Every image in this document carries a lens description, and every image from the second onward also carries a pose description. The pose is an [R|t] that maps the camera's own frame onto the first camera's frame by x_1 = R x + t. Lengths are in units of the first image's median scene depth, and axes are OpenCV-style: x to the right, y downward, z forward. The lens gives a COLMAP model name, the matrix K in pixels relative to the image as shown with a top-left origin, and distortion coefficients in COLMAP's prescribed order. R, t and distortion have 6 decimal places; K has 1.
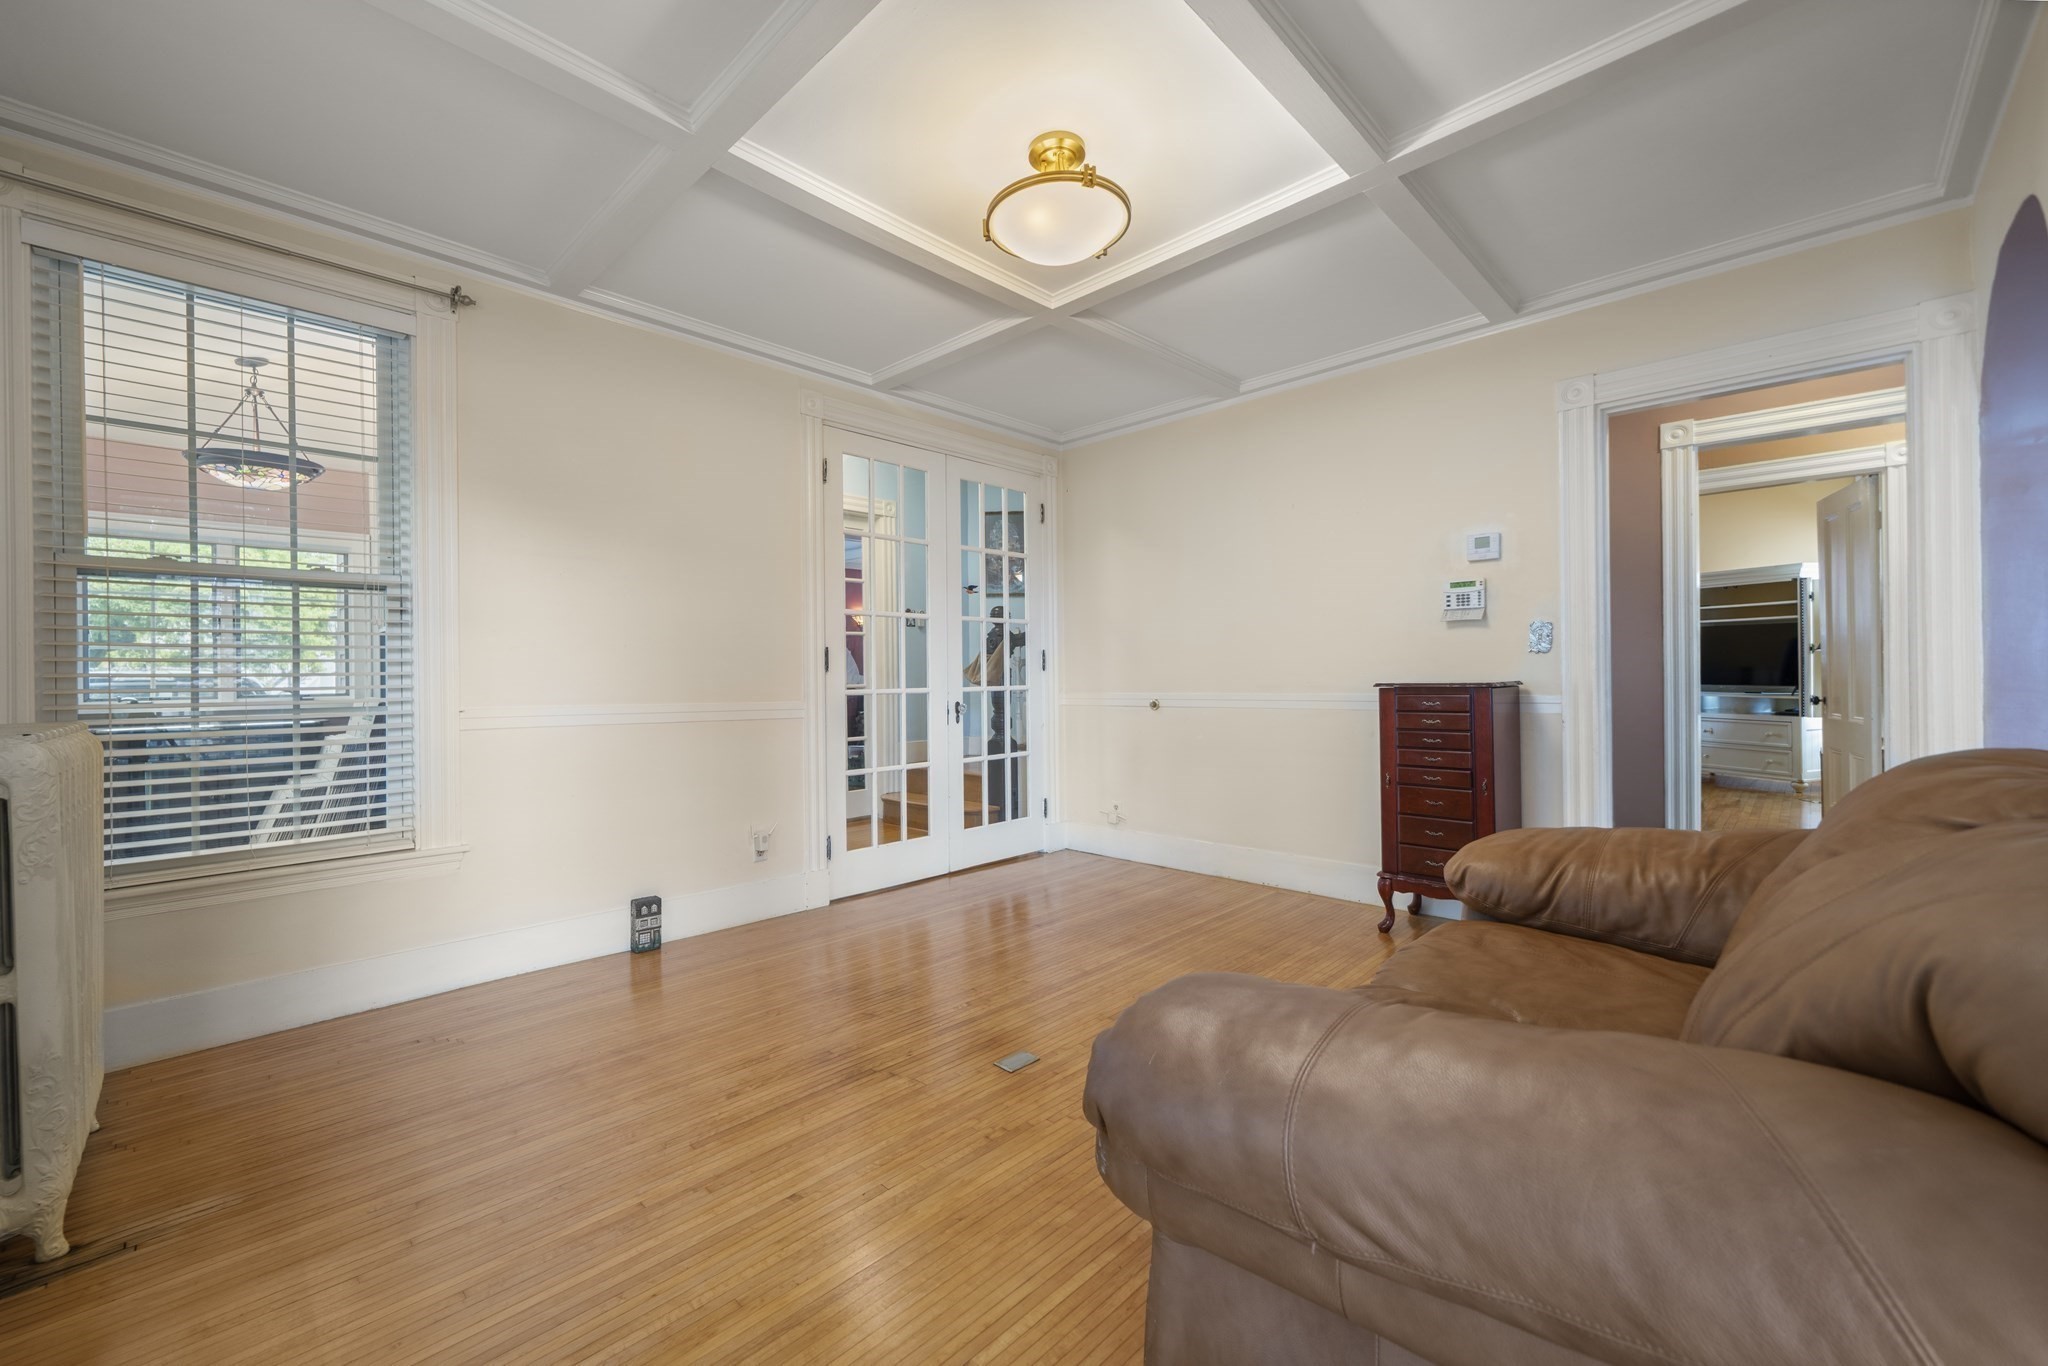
lens RADIAL K [[802.9, 0, 990.9], [0, 802.9, 676.6], [0, 0, 1]] dist [0.000627, 0.000044]
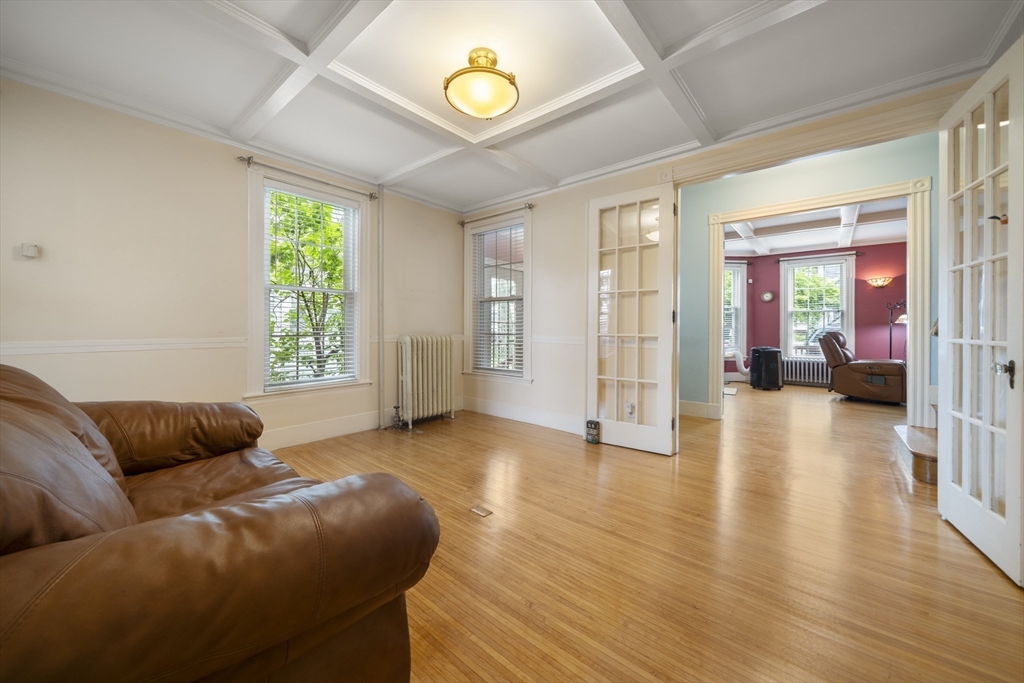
lens RADIAL K [[372.7, 0, 512.3], [0, 372.7, 326.4], [0, 0, 1]] dist [0.000471, 0.000102]
pose [[0.095938, 0.006430, -0.995367, 0.615825], [-0.005454, 0.999968, 0.005934, -0.003441], [0.995372, 0.004859, 0.095970, 0.607469]]
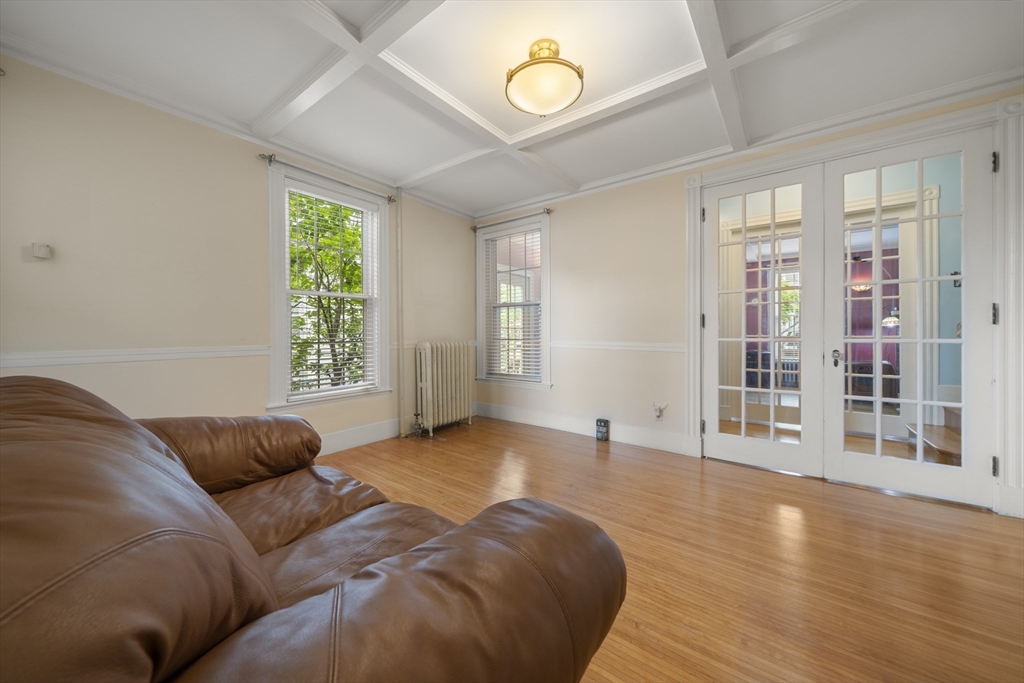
lens RADIAL K [[360.9, 0, 508.0], [0, 360.9, 333.9], [0, 0, 1]] dist [0.000189, 0.000128]
pose [[0.144047, 0.010465, -0.989515, 0.562101], [0.001619, 0.999940, 0.010811, -0.001514], [0.989569, -0.003160, 0.144022, 0.487842]]
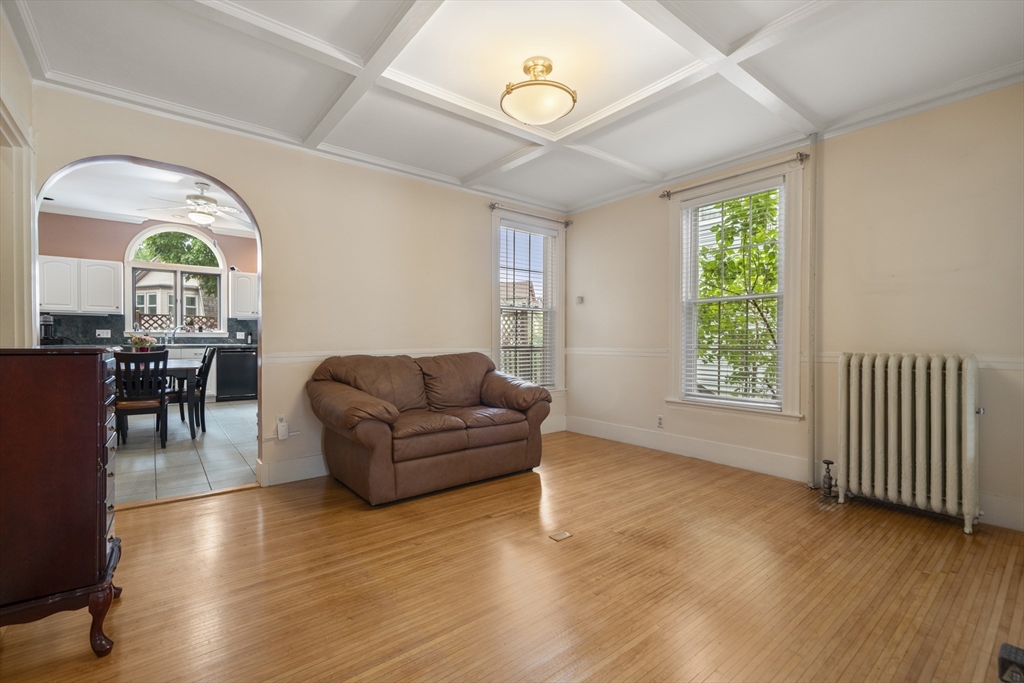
lens RADIAL K [[452.9, 0, 498.6], [0, 452.9, 338.7], [0, 0, 1]] dist [0.001404, 0.000341]
pose [[-0.994050, 0.006158, 0.108752, 0.036792], [0.006196, 0.999981, 0.000008, 0.001152], [-0.108750, 0.000681, -0.994069, 1.297674]]
